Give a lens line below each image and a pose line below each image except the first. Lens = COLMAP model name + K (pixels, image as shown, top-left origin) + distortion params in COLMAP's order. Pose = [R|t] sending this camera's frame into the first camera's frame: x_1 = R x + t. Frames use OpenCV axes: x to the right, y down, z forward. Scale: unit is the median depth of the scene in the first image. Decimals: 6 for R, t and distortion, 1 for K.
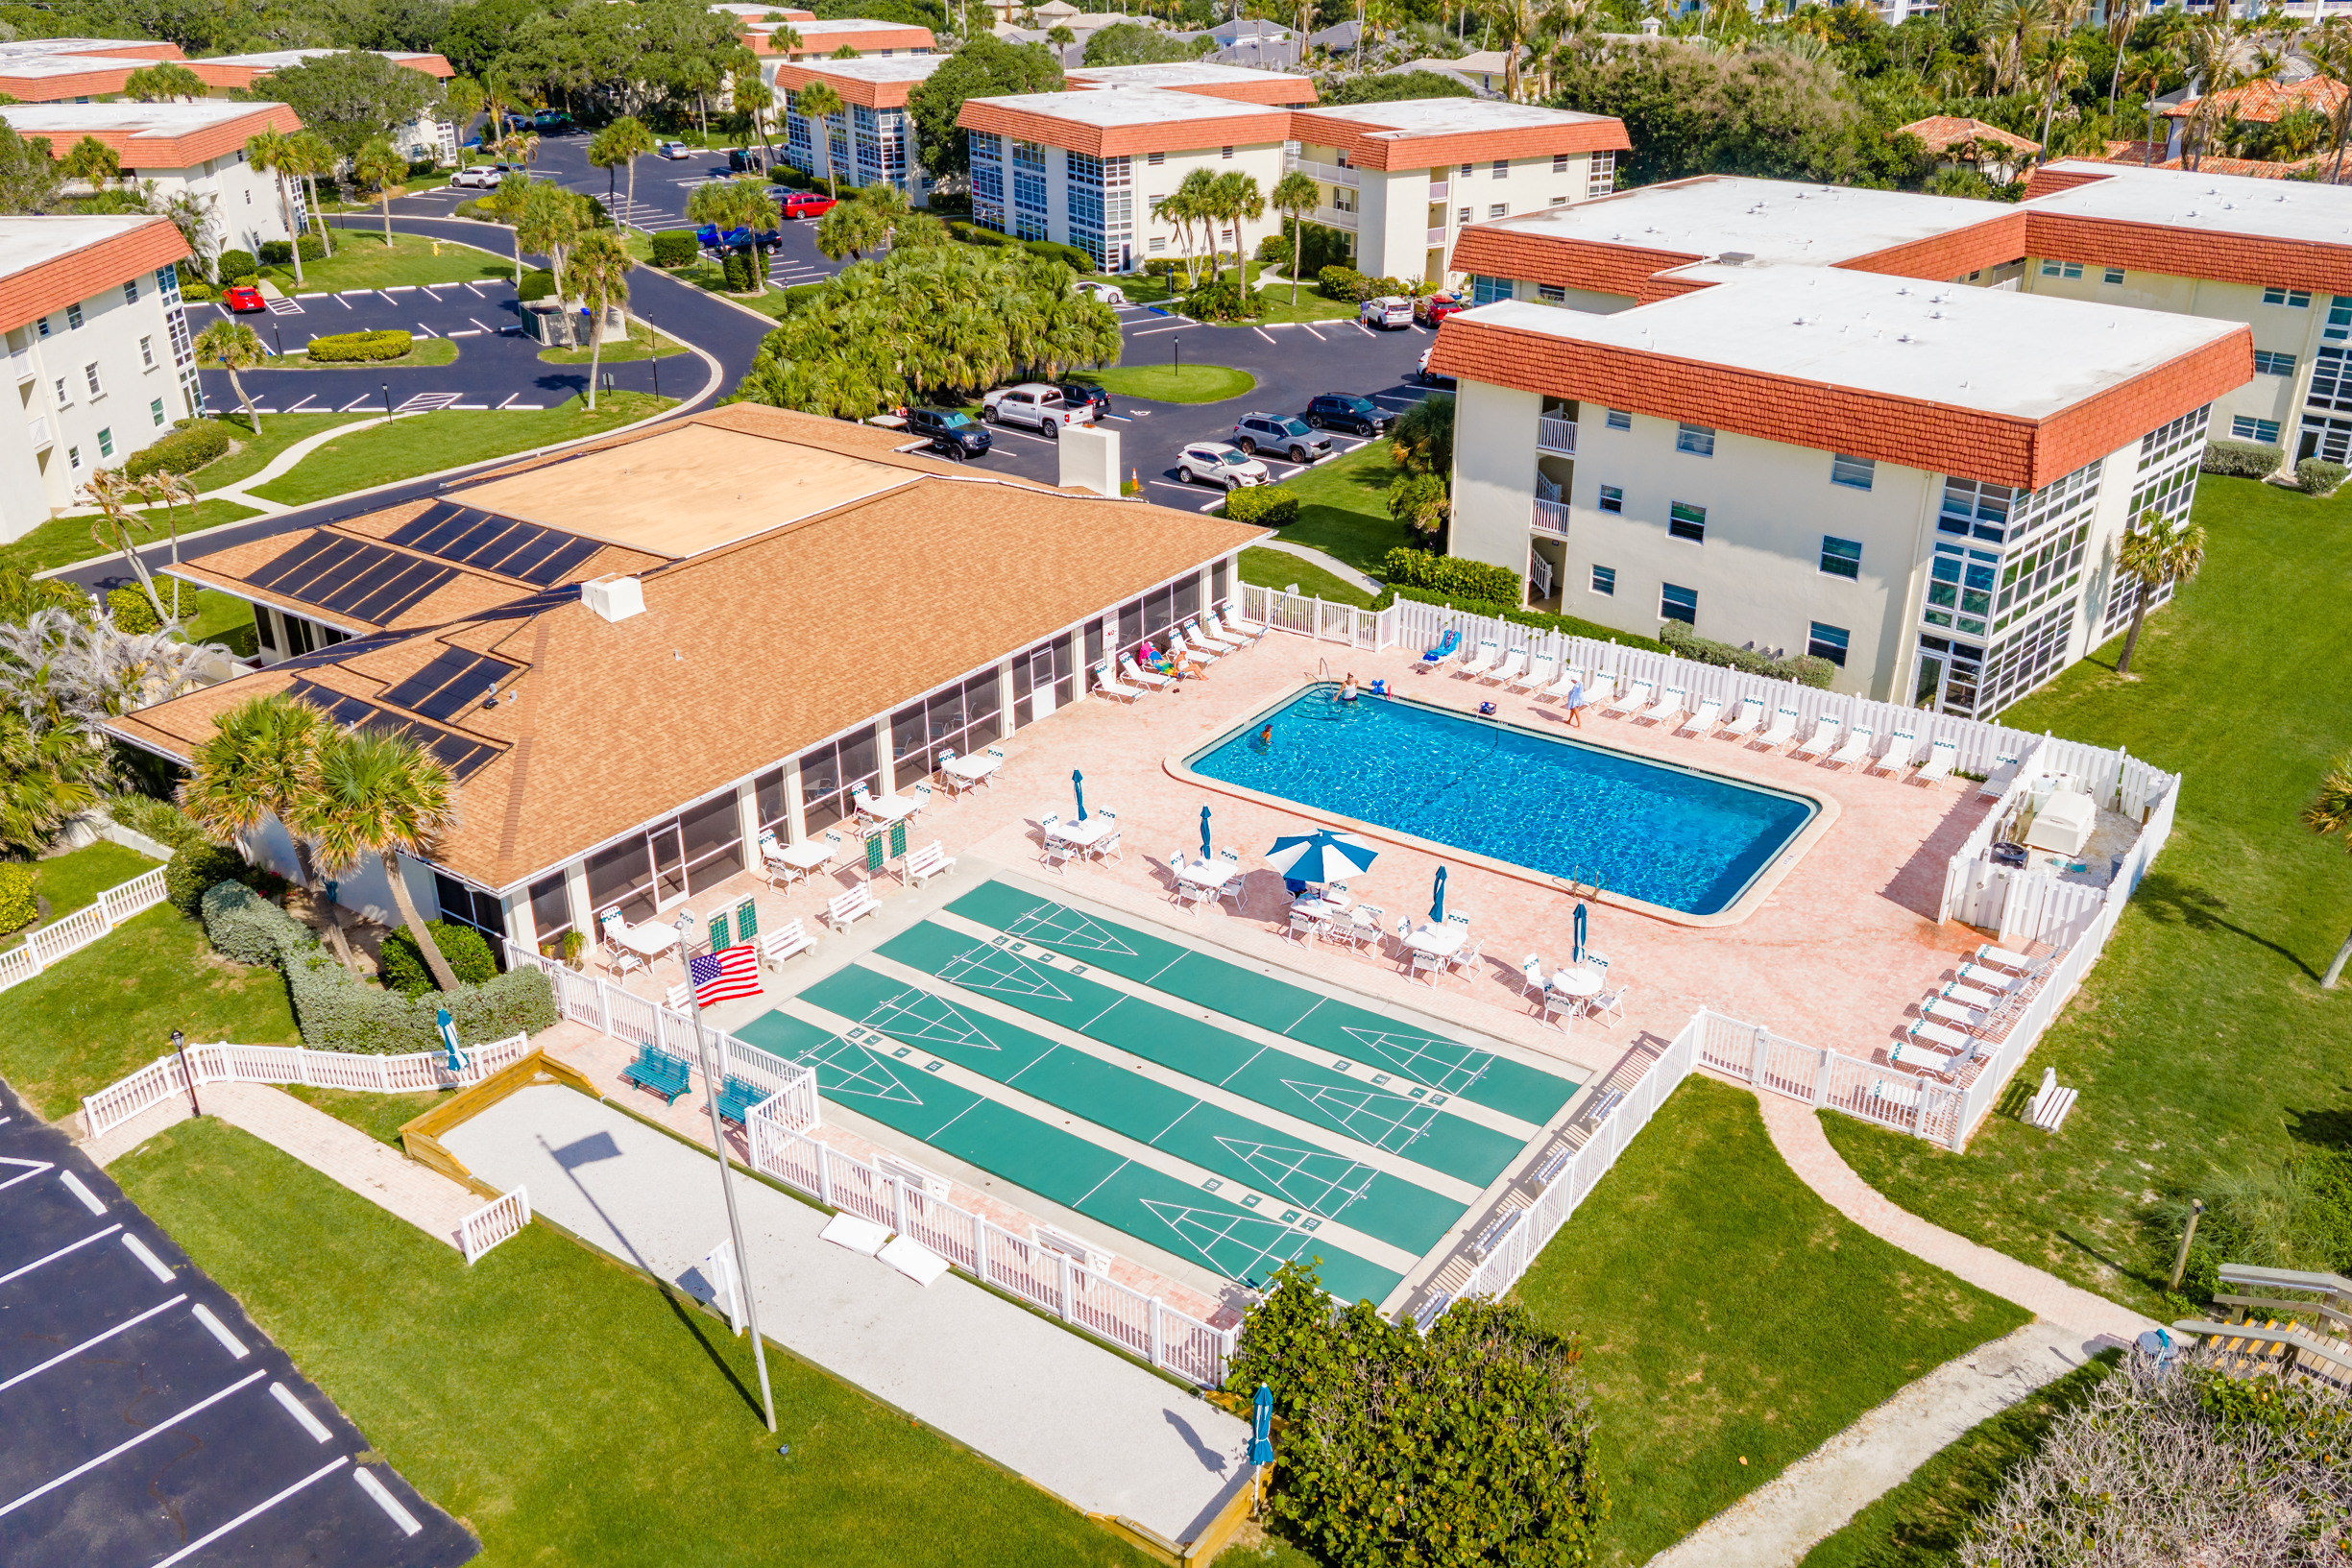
lens RADIAL K [[1961.1, 0, 1176.0], [0, 1961.1, 784.0], [0, 0, 1]] dist [0.006984, -0.004577]
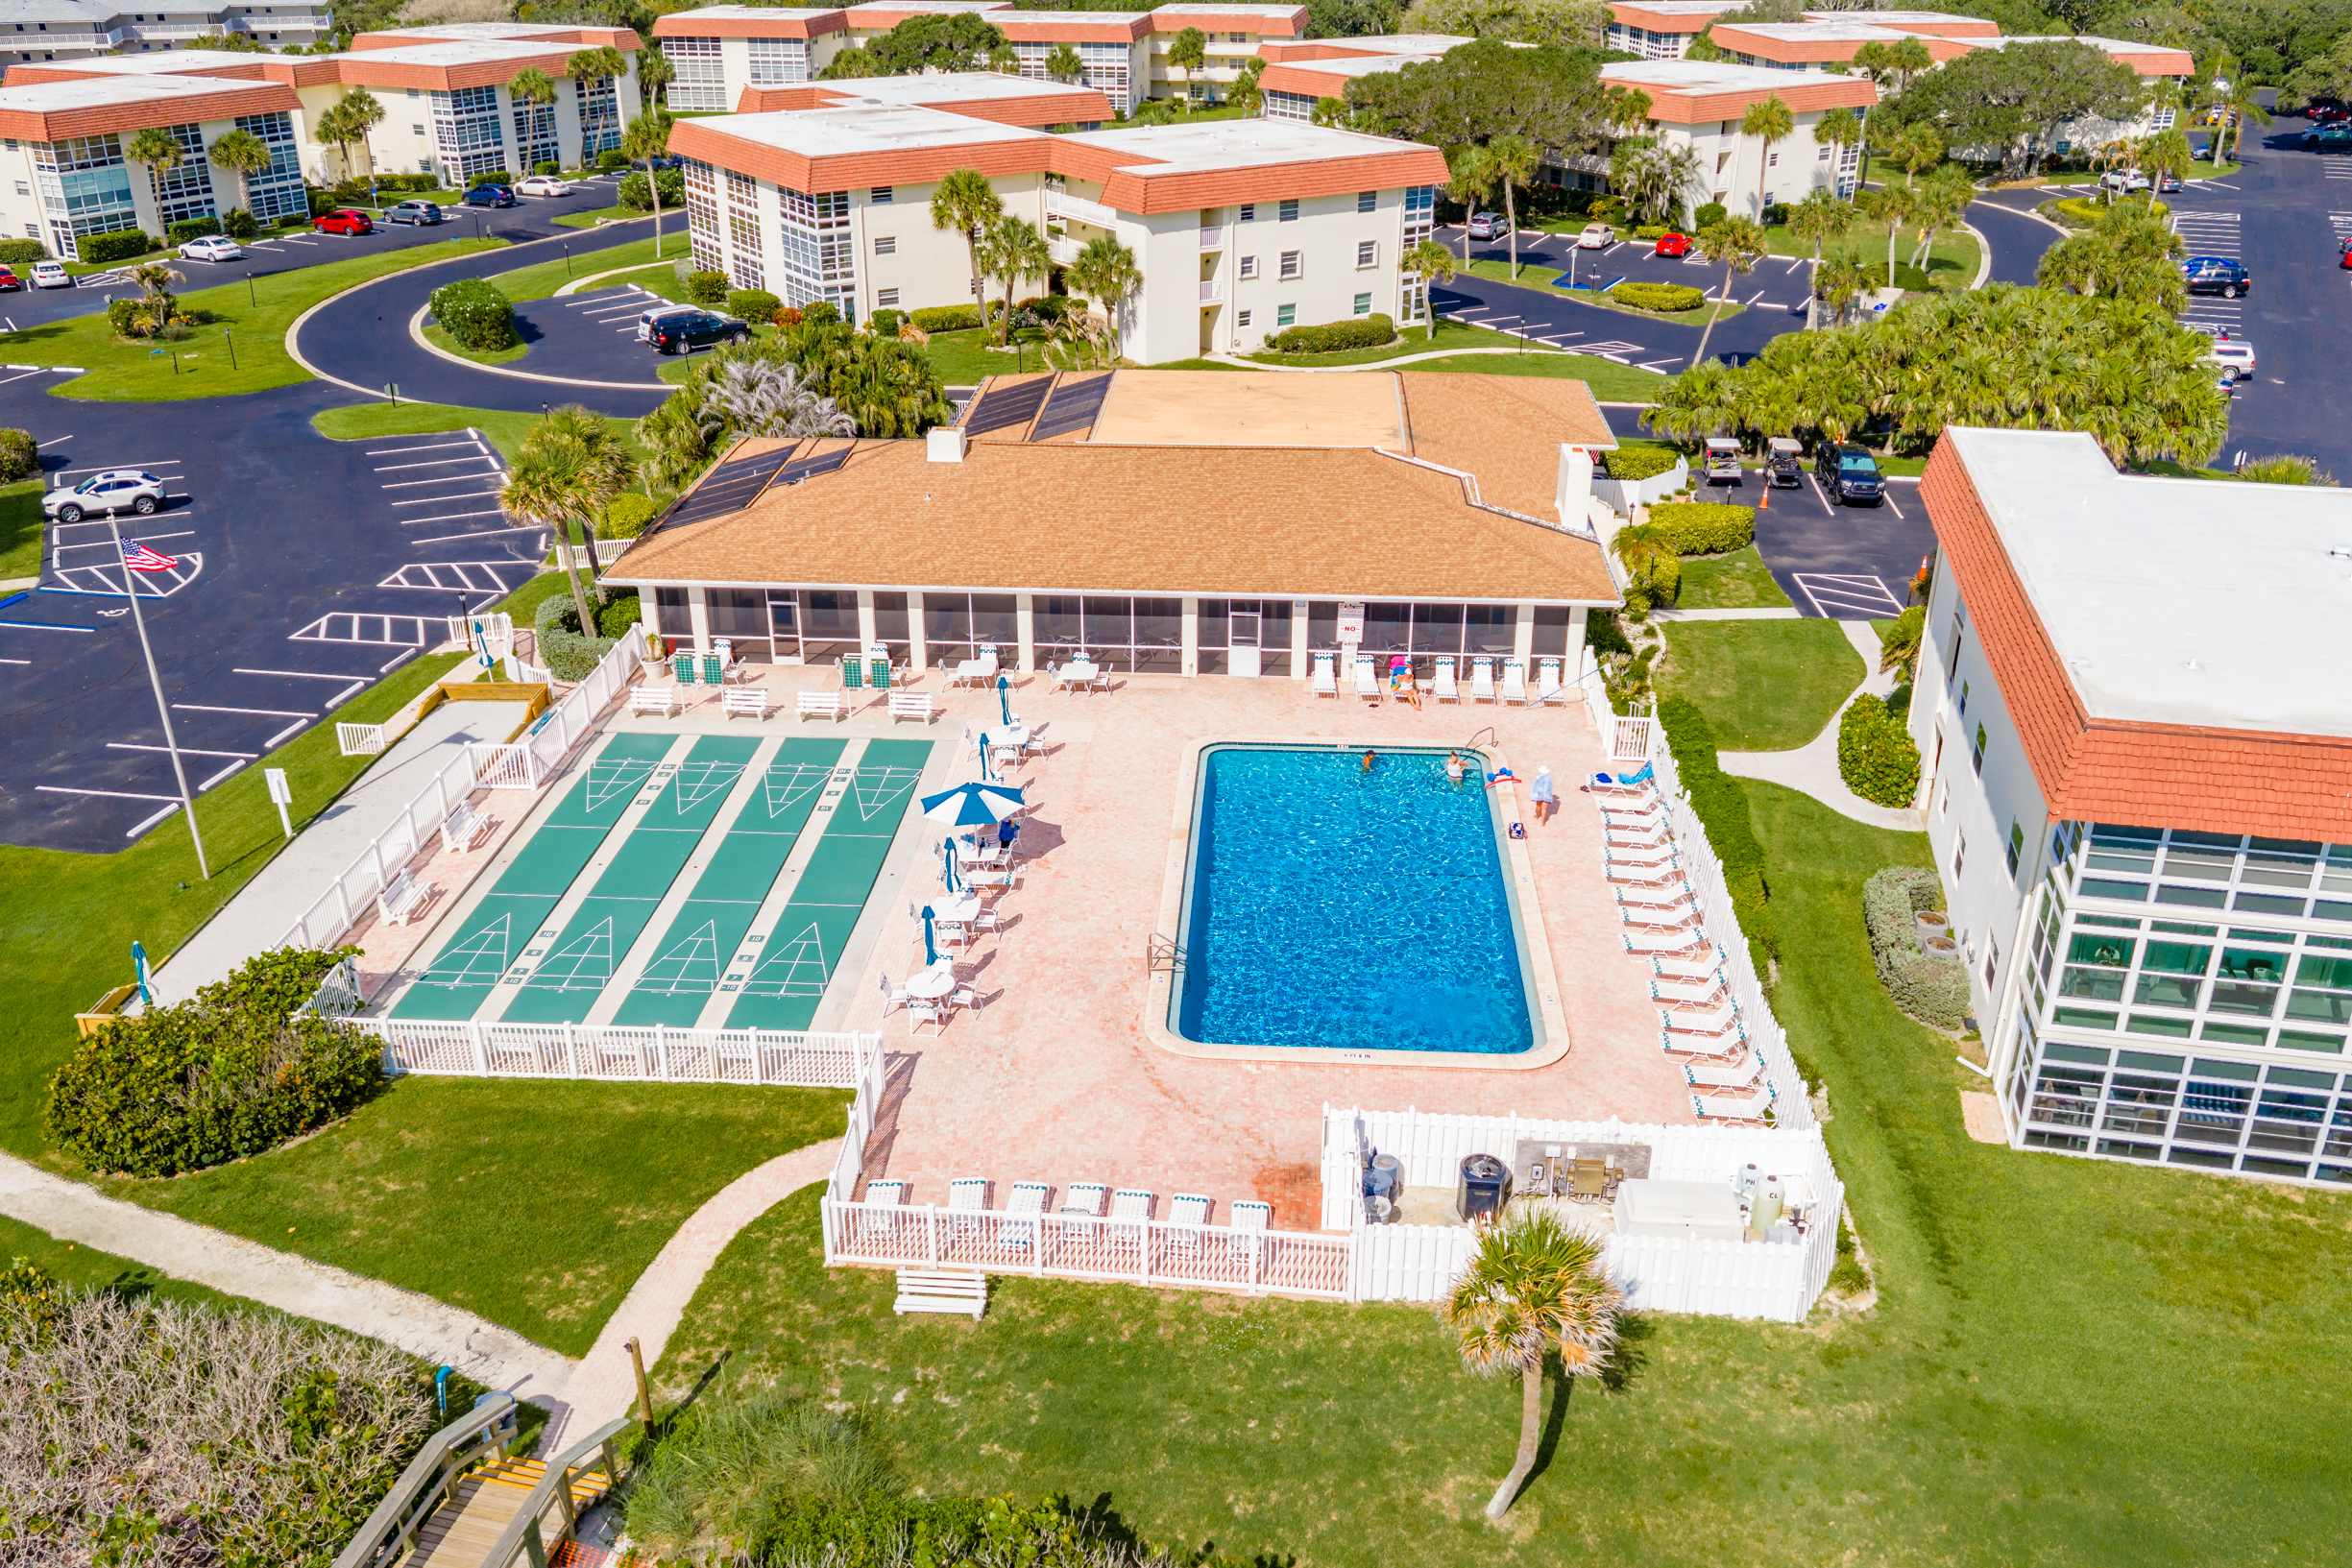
lens RADIAL K [[1912.3, 0, 1180.6], [0, 1912.3, 815.2], [0, 0, 1]] dist [0.045819, -0.070819]
pose [[0.525206, 0.381851, -0.760492, 0.703276], [-0.361598, 0.909120, 0.206755, -0.161188], [0.770328, 0.166404, 0.615552, 0.345357]]
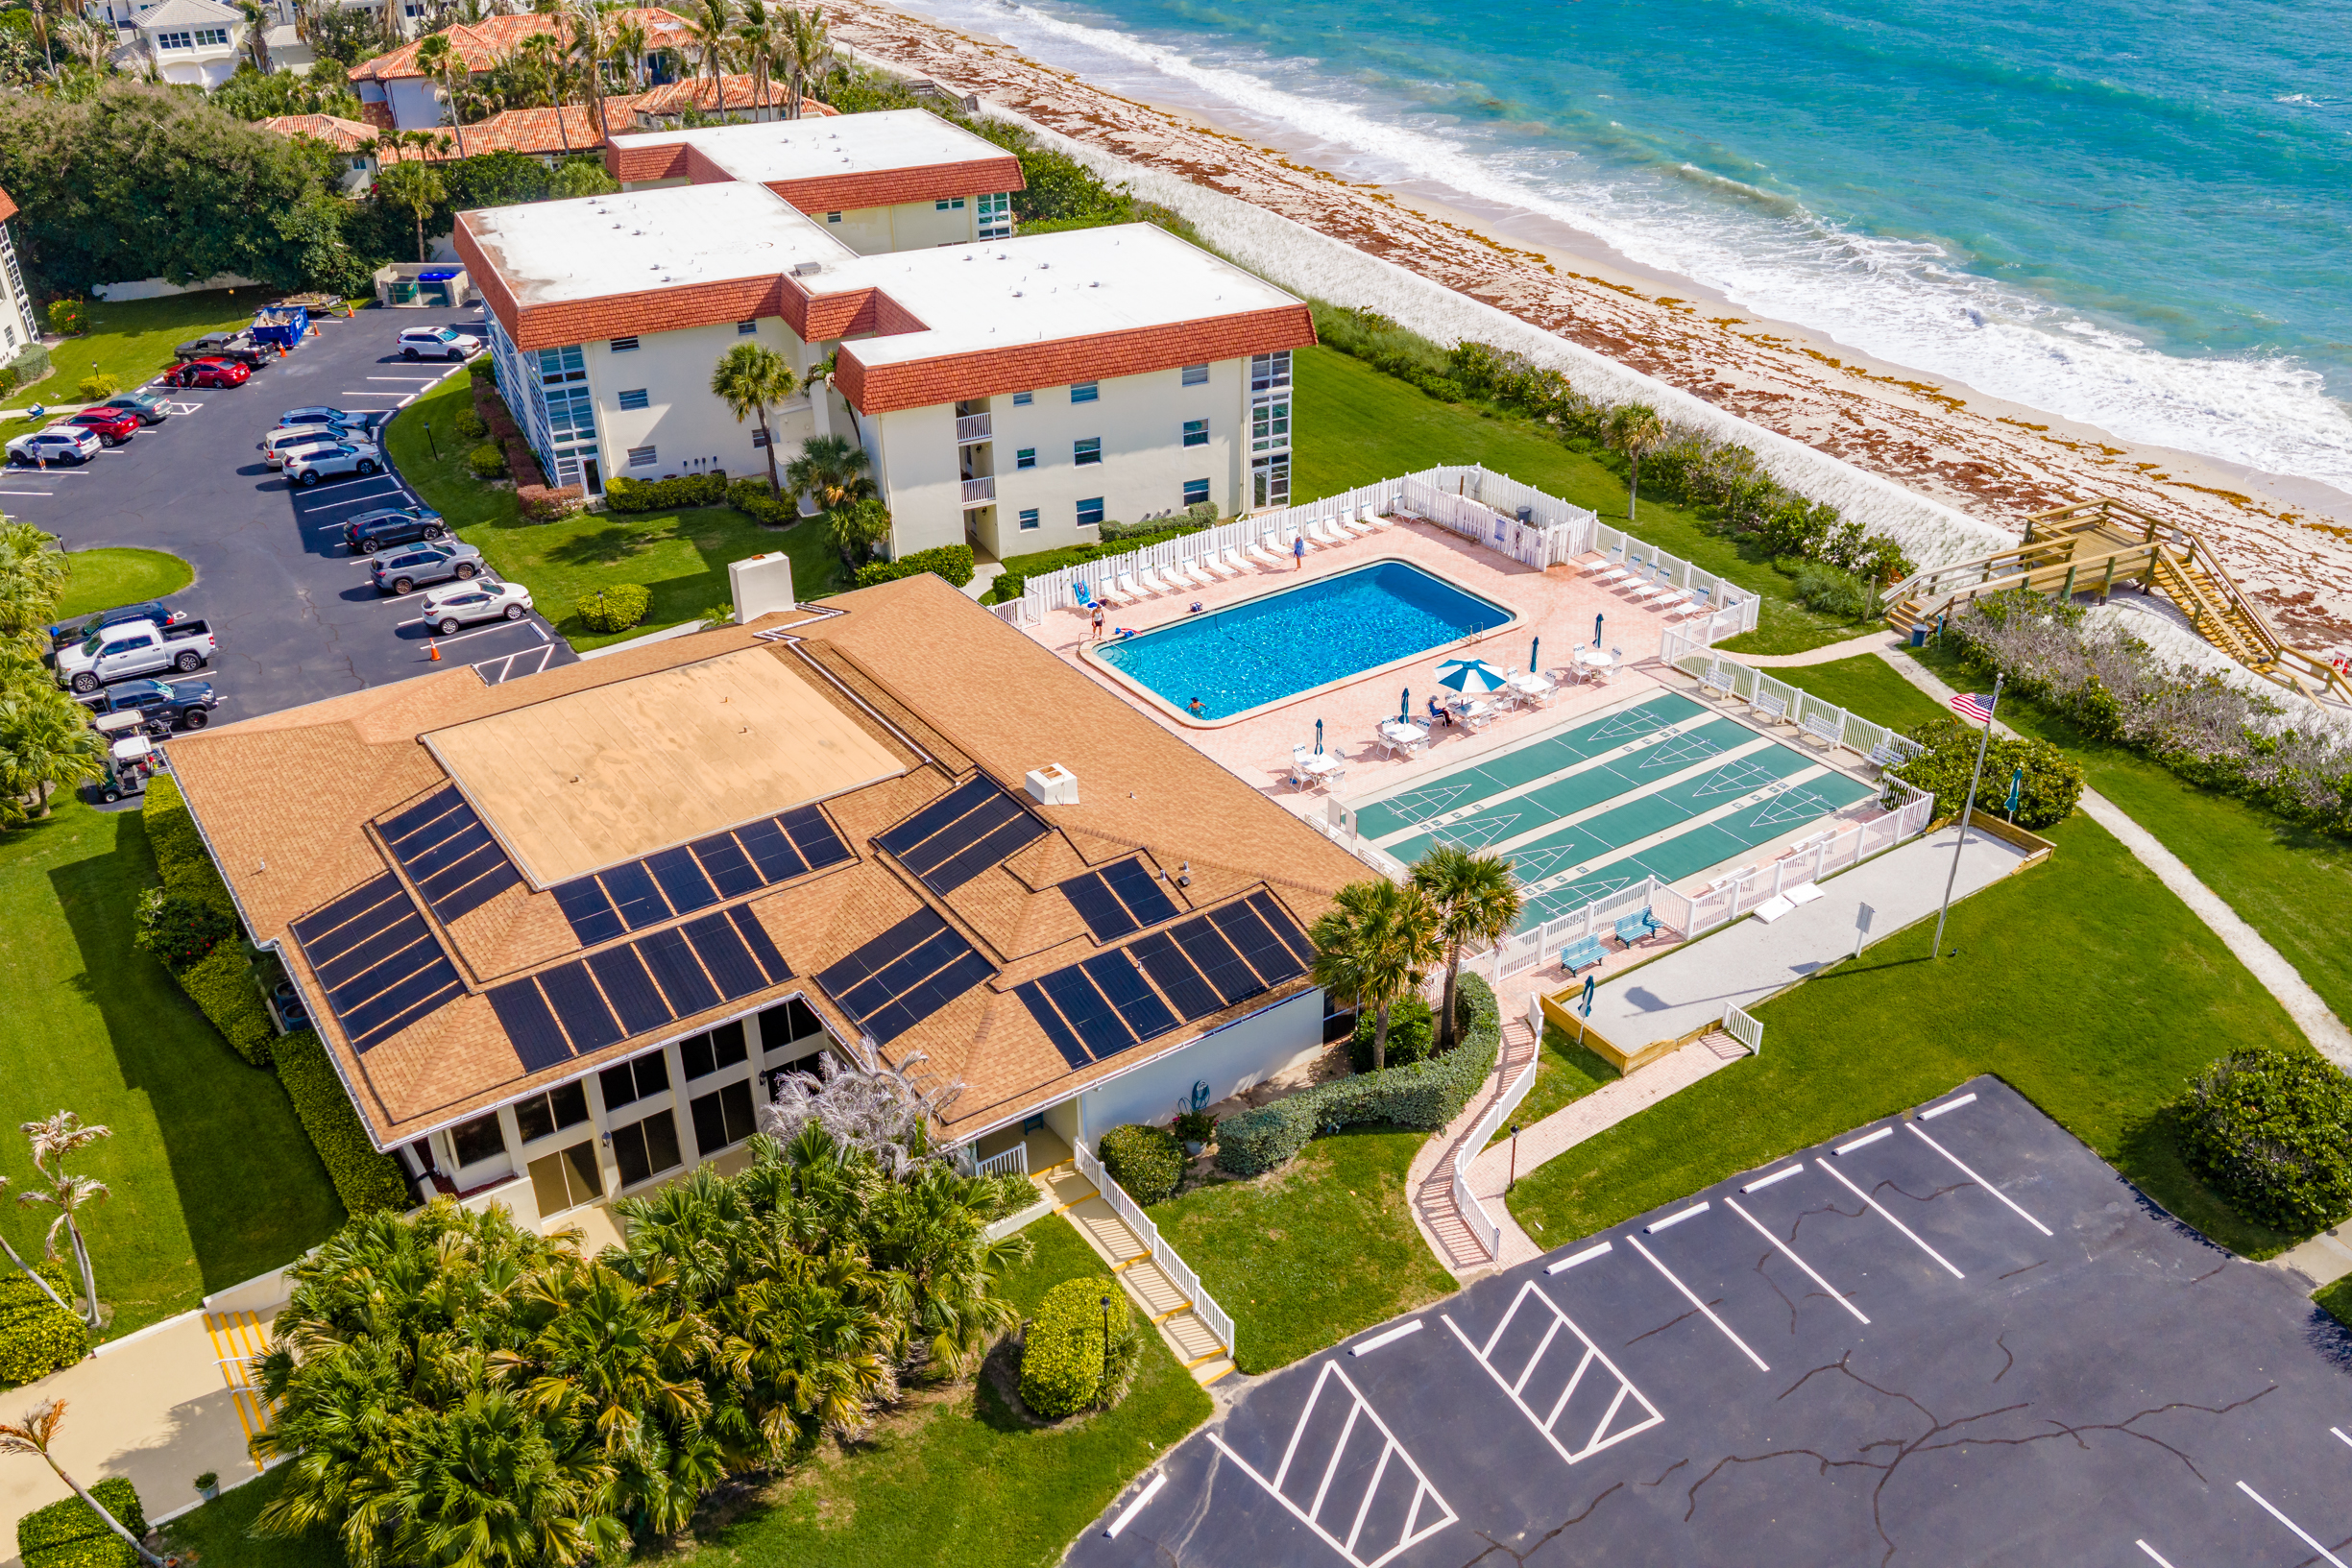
lens RADIAL K [[1960.4, 0, 1176.0], [0, 1960.4, 784.0], [0, 0, 1]] dist [0.043812, -0.089042]
pose [[0.352859, -0.456608, 0.816701, -0.992030], [0.406380, 0.861011, 0.305803, -0.345972], [-0.842820, 0.223986, 0.489372, 0.352478]]
